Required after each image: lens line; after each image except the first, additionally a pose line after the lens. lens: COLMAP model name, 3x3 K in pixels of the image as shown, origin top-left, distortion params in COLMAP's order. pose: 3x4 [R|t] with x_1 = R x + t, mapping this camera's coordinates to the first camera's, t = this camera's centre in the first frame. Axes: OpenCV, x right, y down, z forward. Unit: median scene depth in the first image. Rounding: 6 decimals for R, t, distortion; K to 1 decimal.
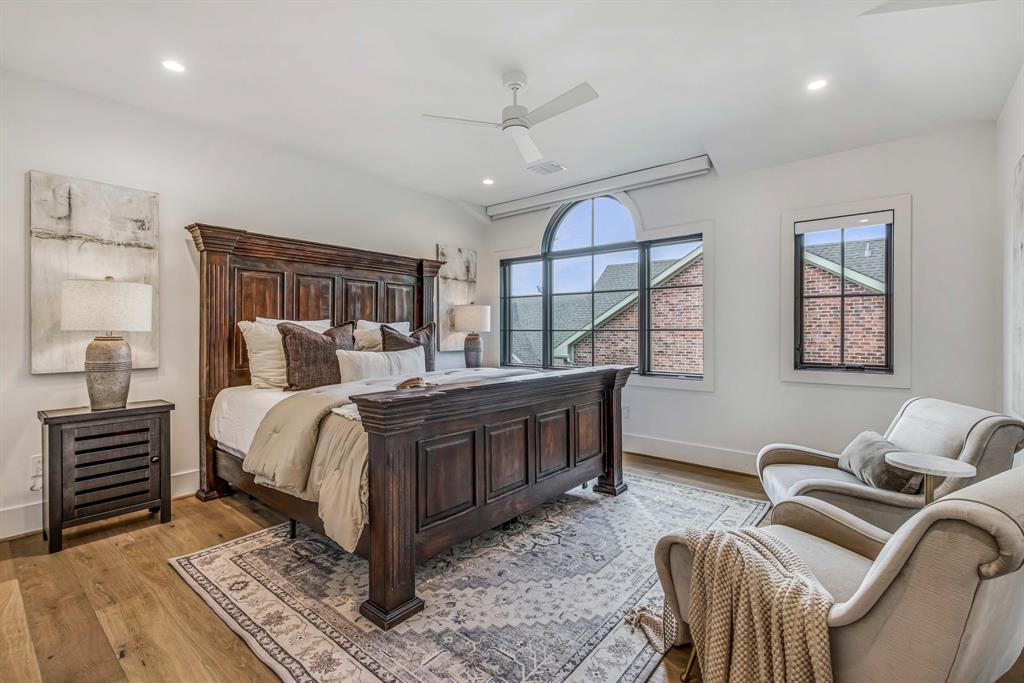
lens RADIAL K [[458.1, 0, 516.1], [0, 458.1, 334.6], [0, 0, 1]] dist [0.014343, -0.005069]
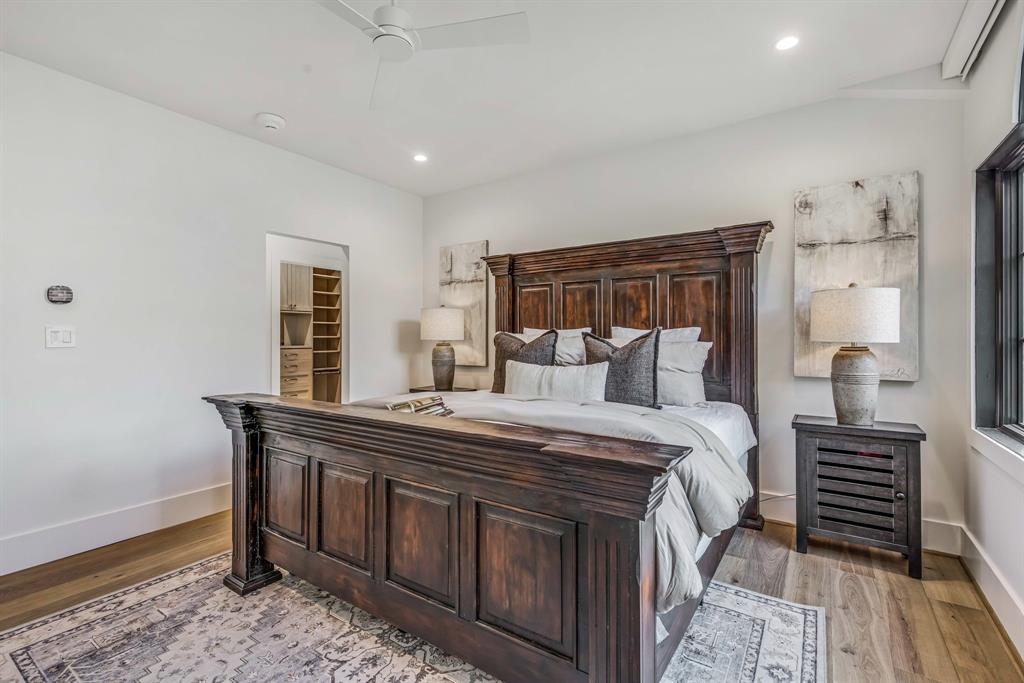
lens RADIAL K [[457.7, 0, 517.6], [0, 457.7, 337.8], [0, 0, 1]] dist [0.018579, -0.006012]
pose [[0.099156, 0.000970, -0.995071, 0.654749], [-0.006977, 0.999976, 0.000279, -0.016639], [0.995047, 0.006915, 0.099160, 1.050996]]
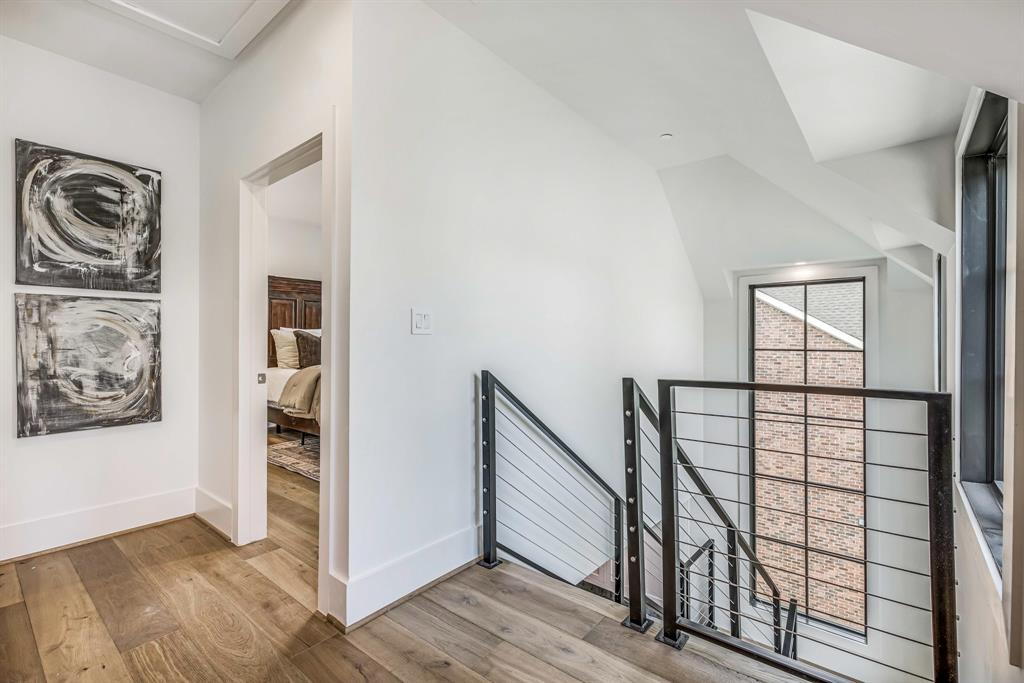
lens RADIAL K [[458.1, 0, 516.1], [0, 458.1, 334.6], [0, 0, 1]] dist [0.014343, -0.005069]
pose [[0.999995, 0.000146, -0.003259, 0.362633], [-0.000194, 0.999890, -0.014804, 0.017264], [0.003256, 0.014805, 0.999885, -0.811887]]
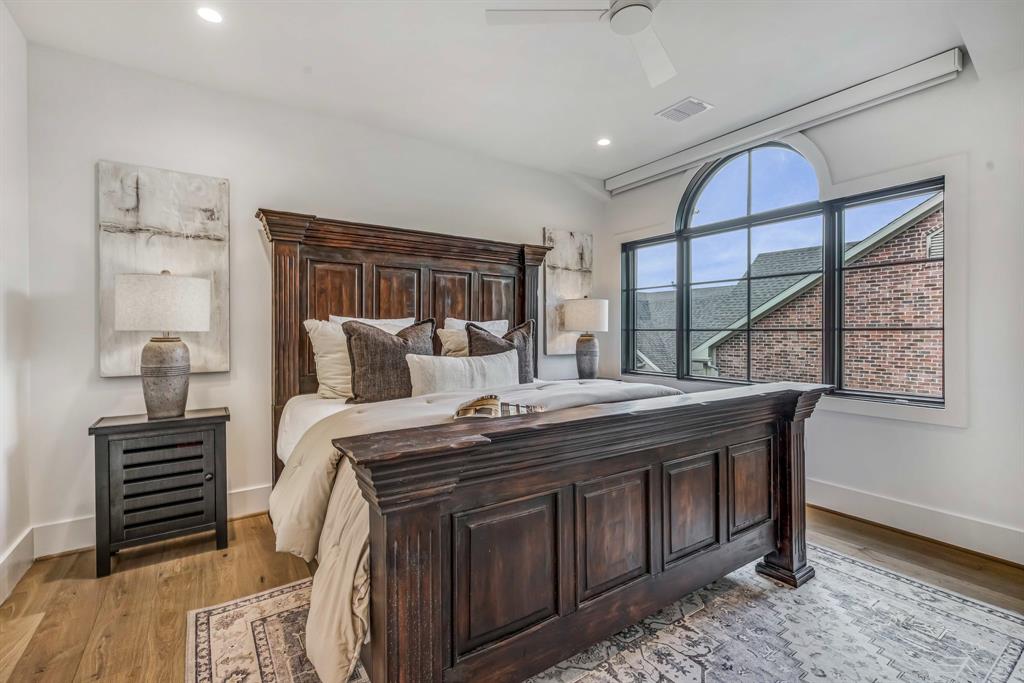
lens RADIAL K [[458.1, 0, 516.1], [0, 458.1, 334.6], [0, 0, 1]] dist [0.014343, -0.005069]
pose [[0.960565, 0.001862, -0.278048, 0.023017], [-0.001684, 0.999998, 0.000878, -0.002742], [0.278049, -0.000375, 0.960567, 0.313060]]
